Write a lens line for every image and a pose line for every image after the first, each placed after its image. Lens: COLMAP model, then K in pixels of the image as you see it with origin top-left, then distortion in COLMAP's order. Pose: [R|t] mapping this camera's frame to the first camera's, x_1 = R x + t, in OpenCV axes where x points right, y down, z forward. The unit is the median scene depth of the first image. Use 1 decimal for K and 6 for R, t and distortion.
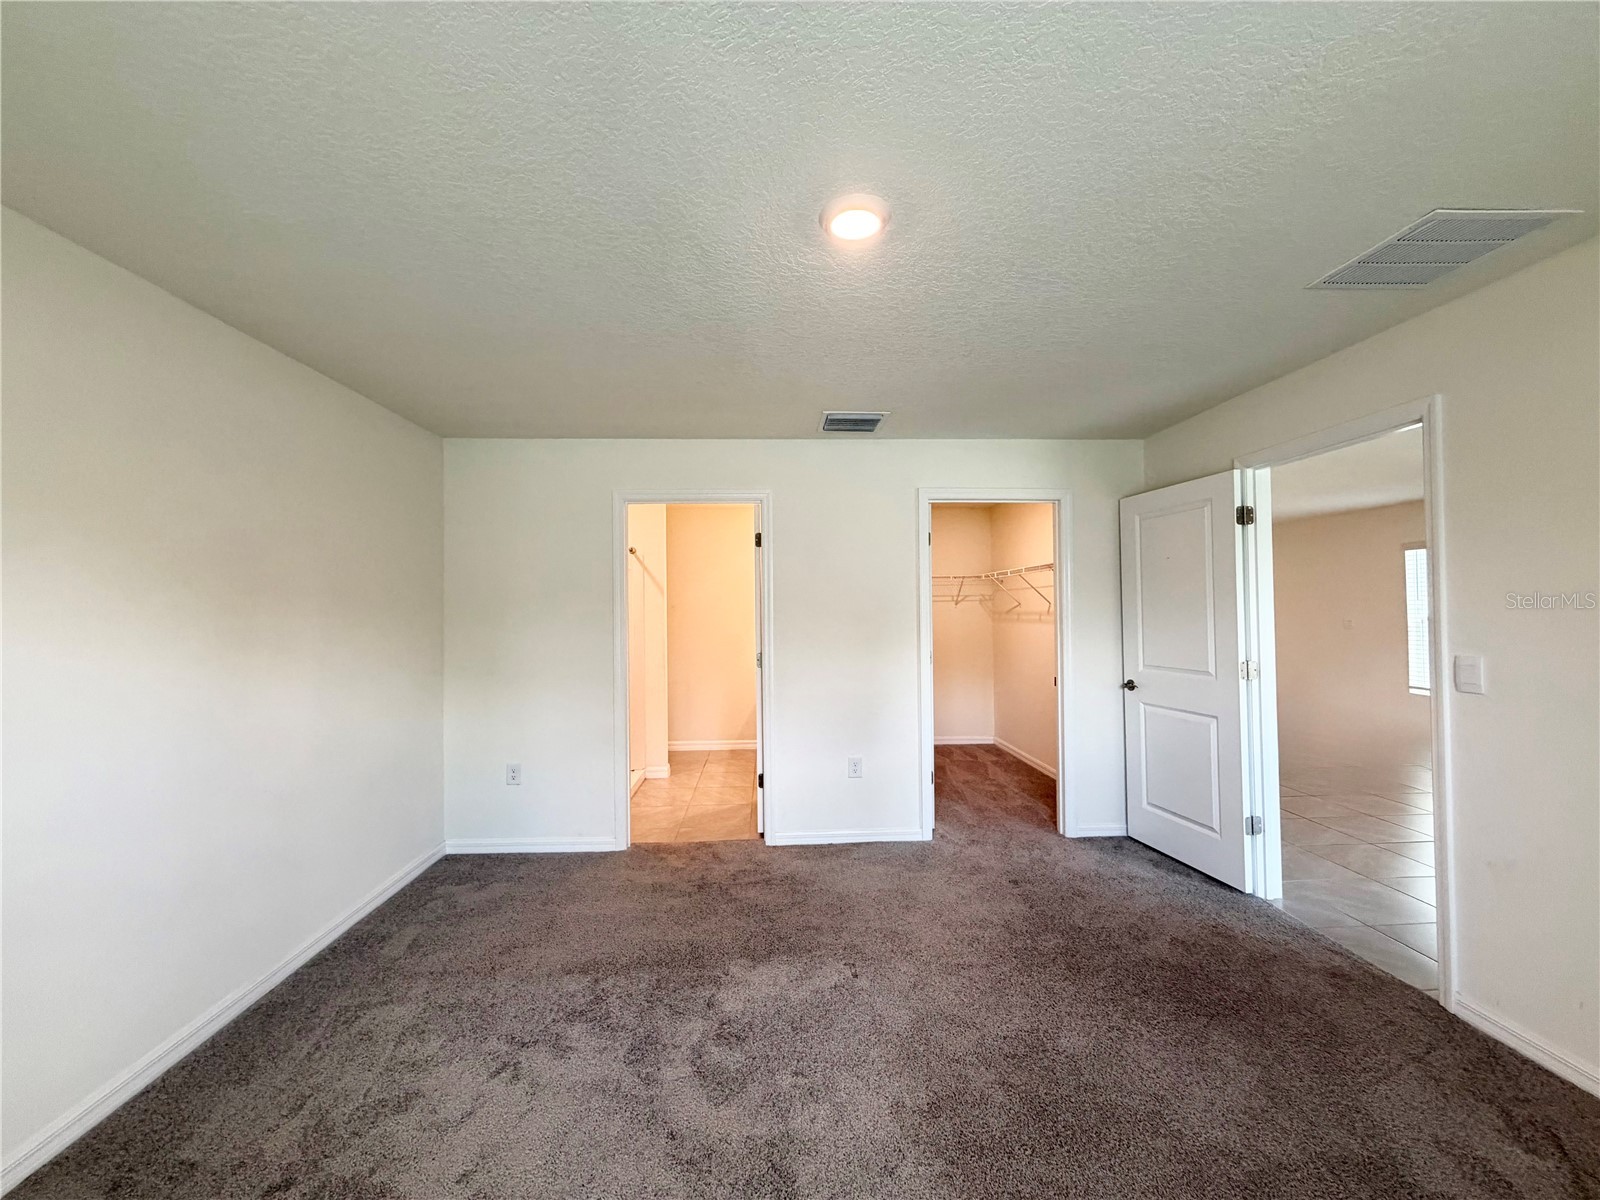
lens RADIAL K [[640.6, 0, 804.1], [0, 640.6, 604.7], [0, 0, 1]] dist [0.001923, 0.000729]
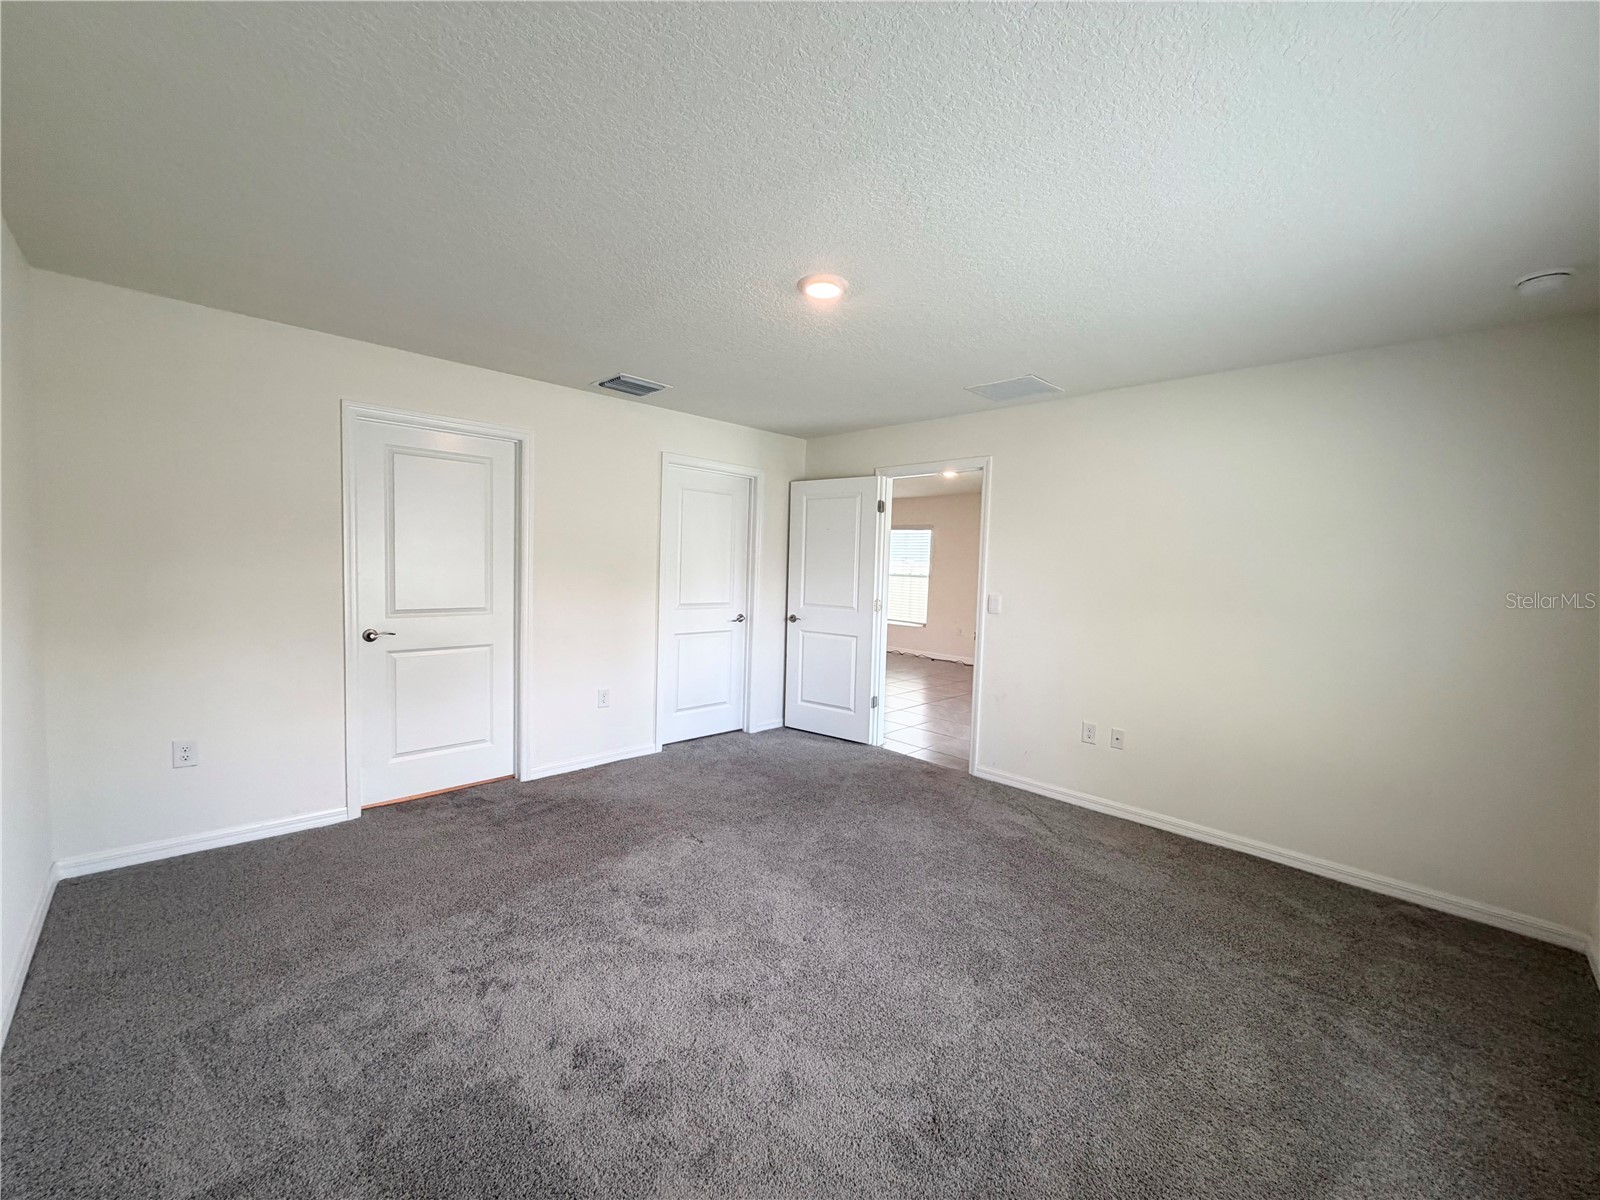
lens RADIAL K [[640.6, 0, 794.4], [0, 640.6, 608.8], [0, 0, 1]] dist [0.001923, 0.000729]
pose [[0.749483, -0.014217, 0.661870, -0.486888], [-0.045237, 0.996333, 0.072626, 0.004934], [-0.660476, -0.084373, 0.746092, -0.040549]]
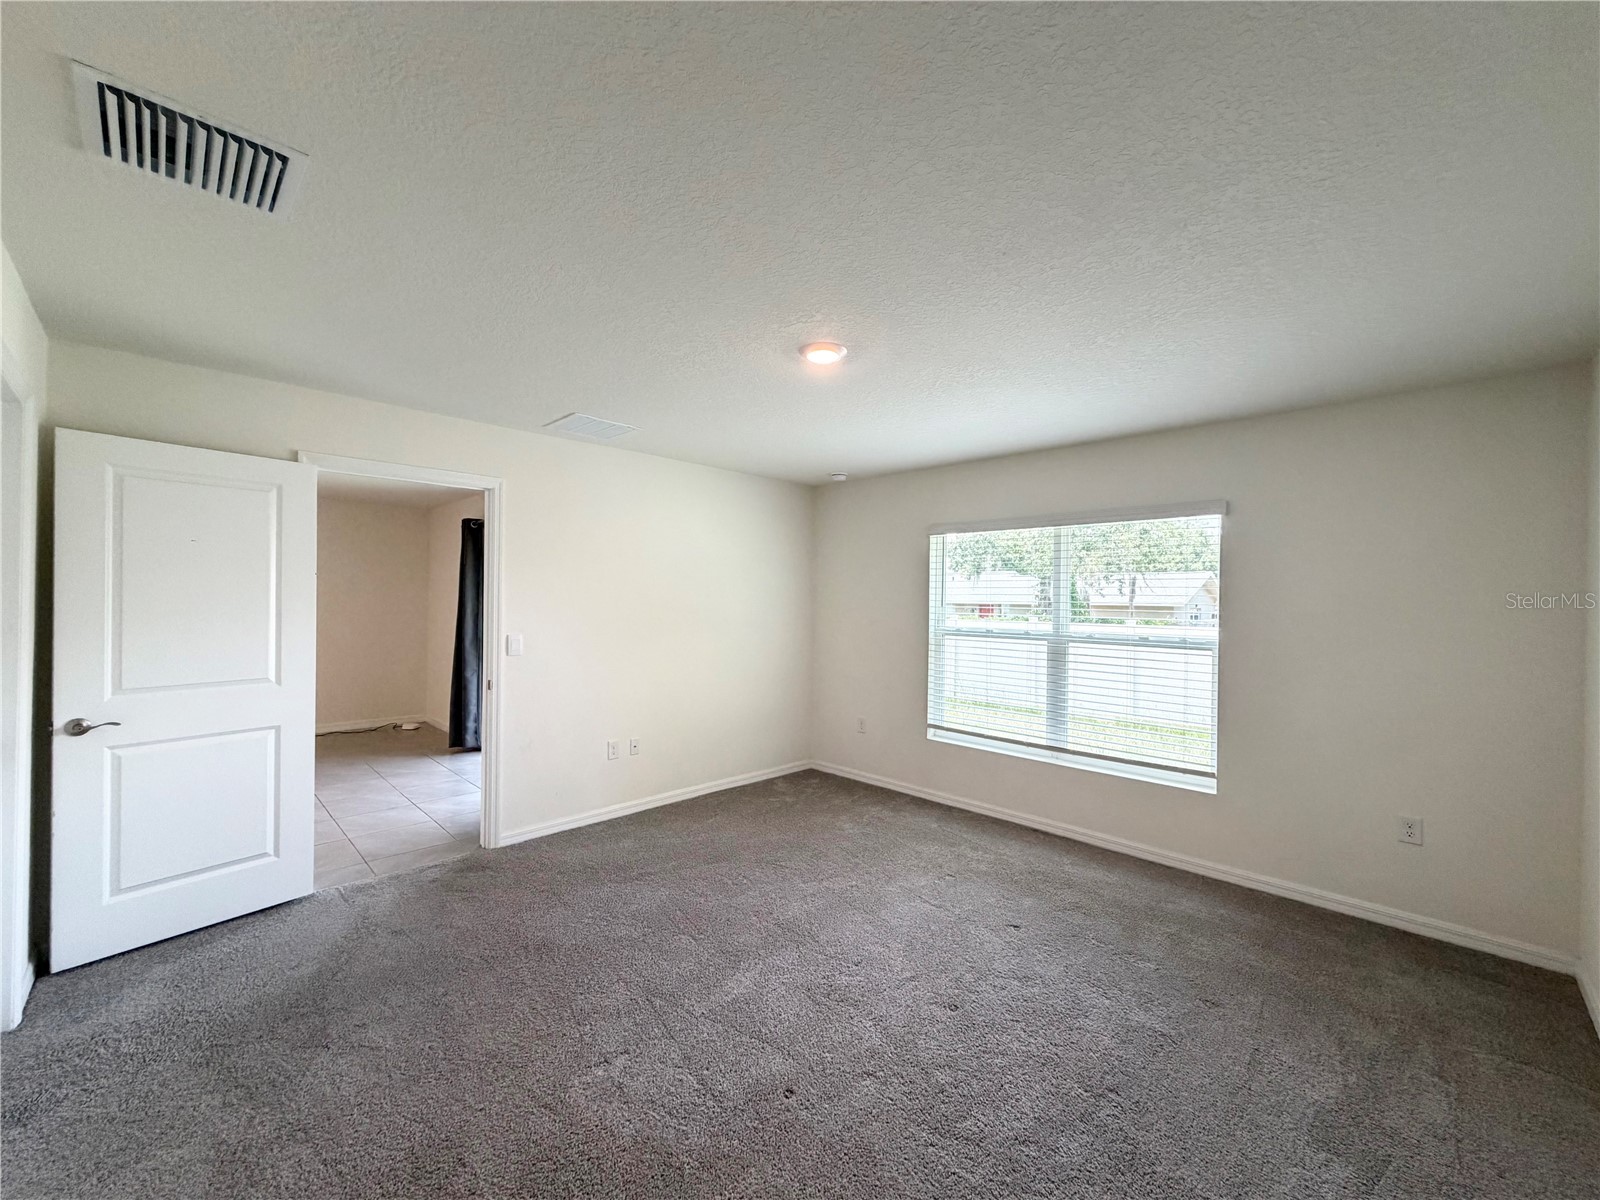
lens RADIAL K [[640.6, 0, 793.6], [0, 640.6, 592.7], [0, 0, 1]] dist [0.001923, 0.000729]
pose [[-0.660517, 0.016855, 0.750622, -0.537565], [-0.005944, 0.999599, -0.027676, 0.006309], [-0.750787, -0.022742, -0.660152, 1.069610]]
